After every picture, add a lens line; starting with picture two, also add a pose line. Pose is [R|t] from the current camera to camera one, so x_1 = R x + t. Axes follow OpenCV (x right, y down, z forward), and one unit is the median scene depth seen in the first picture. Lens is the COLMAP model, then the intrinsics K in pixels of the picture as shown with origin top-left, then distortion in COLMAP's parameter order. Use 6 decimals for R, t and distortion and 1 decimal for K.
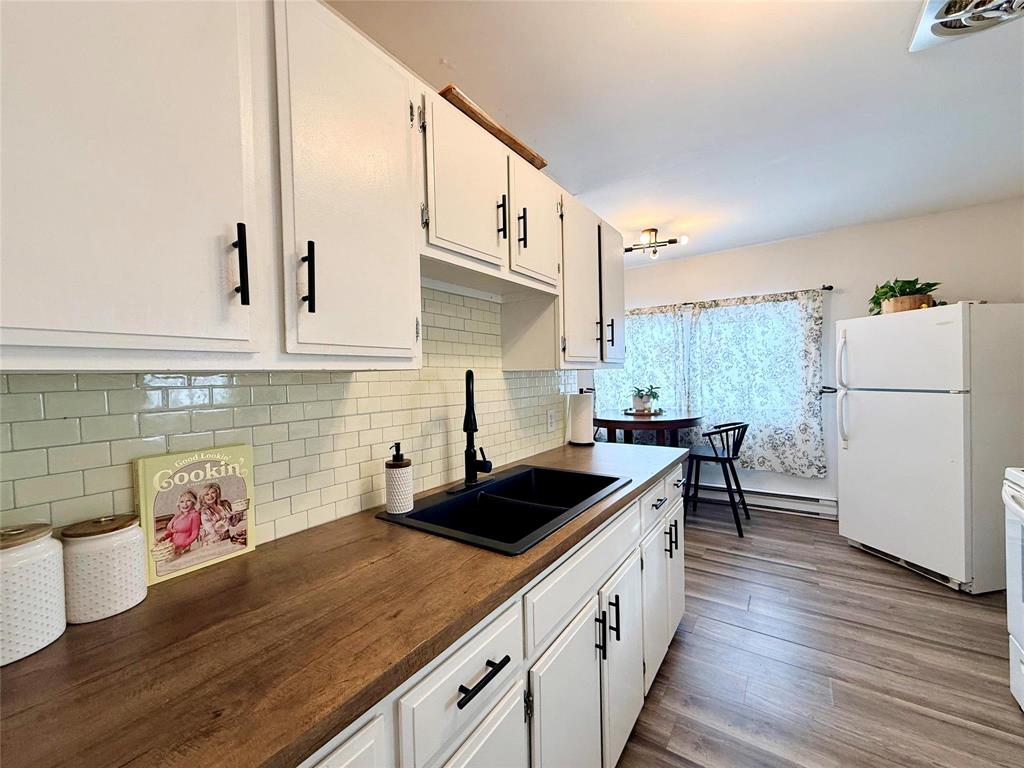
lens RADIAL K [[406.8, 0, 510.6], [0, 406.8, 384.8], [0, 0, 1]] dist [-0.001344, 0.000675]
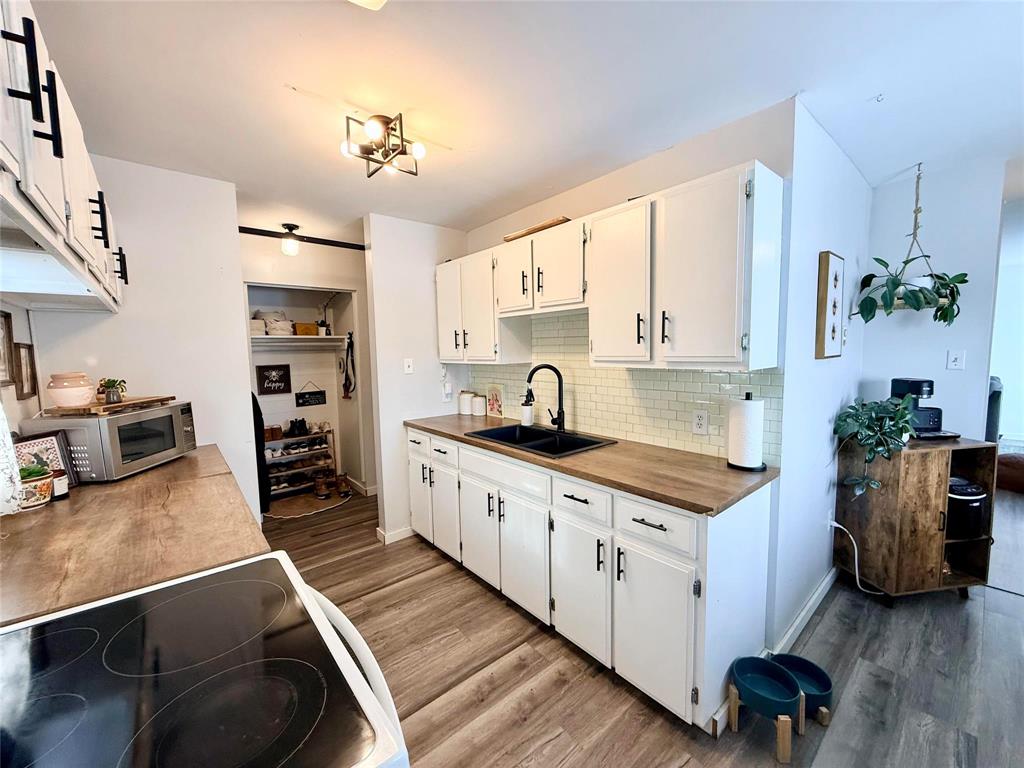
lens RADIAL K [[406.8, 0, 510.1], [0, 406.8, 385.3], [0, 0, 1]] dist [-0.001344, 0.000675]
pose [[-0.257021, 0.118176, -0.959153, 1.578449], [0.007868, 0.992718, 0.120203, -0.152233], [0.966374, 0.023348, -0.256079, 1.236193]]
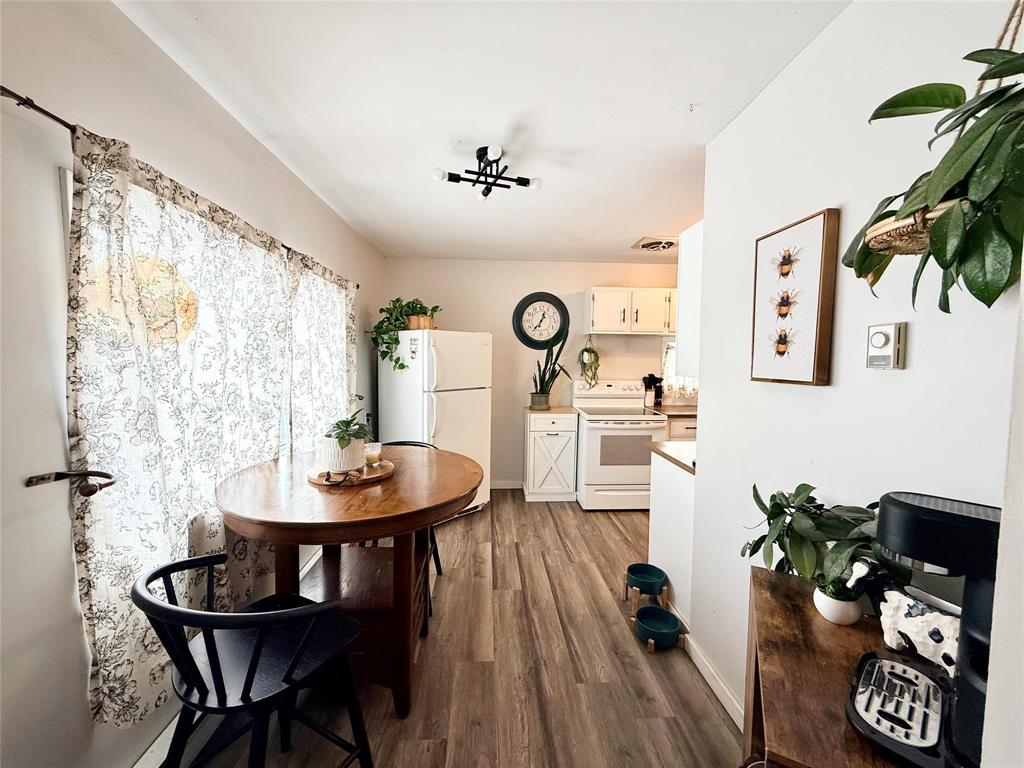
lens RADIAL K [[406.8, 0, 505.4], [0, 406.8, 385.0], [0, 0, 1]] dist [-0.001344, 0.000675]
pose [[-0.610260, -0.030866, 0.791600, -0.366950], [0.028424, 0.997744, 0.060817, -0.137899], [-0.791691, 0.059615, -0.608006, 2.958261]]
